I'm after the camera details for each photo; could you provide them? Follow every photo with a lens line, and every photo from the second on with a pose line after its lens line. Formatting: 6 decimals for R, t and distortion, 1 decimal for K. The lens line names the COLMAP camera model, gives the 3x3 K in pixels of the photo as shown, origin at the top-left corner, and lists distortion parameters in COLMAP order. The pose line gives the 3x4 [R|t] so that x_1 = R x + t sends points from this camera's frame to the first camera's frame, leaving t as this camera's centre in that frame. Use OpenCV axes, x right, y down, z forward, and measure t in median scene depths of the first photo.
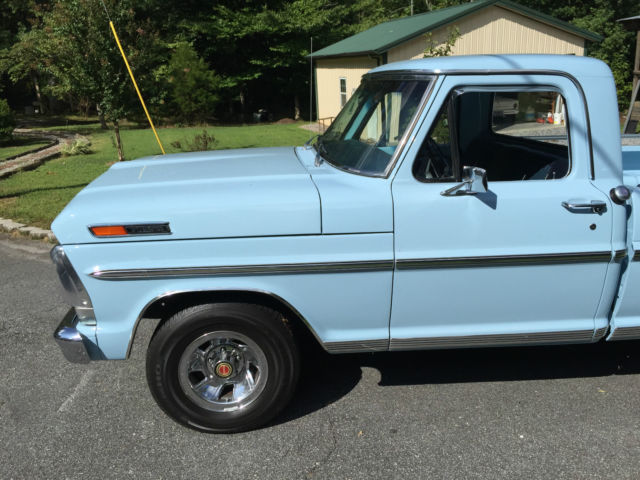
lens RADIAL K [[546.0, 0, 320.0], [0, 546.0, 240.0], [0, 0, 1]] dist [0.072118, -0.097432]
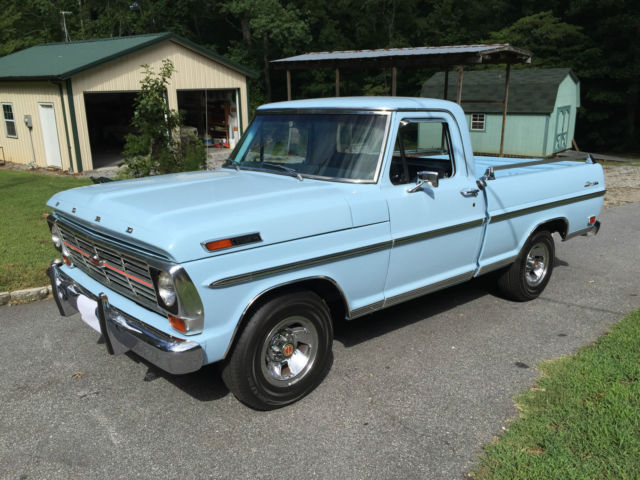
lens RADIAL K [[546.0, 0, 320.0], [0, 546.0, 240.0], [0, 0, 1]] dist [0.072118, -0.097432]
pose [[0.809430, -0.129892, 0.572670, -0.807449], [0.156287, 0.987707, 0.003128, 0.002220], [-0.566037, 0.086969, 0.819780, -0.055329]]
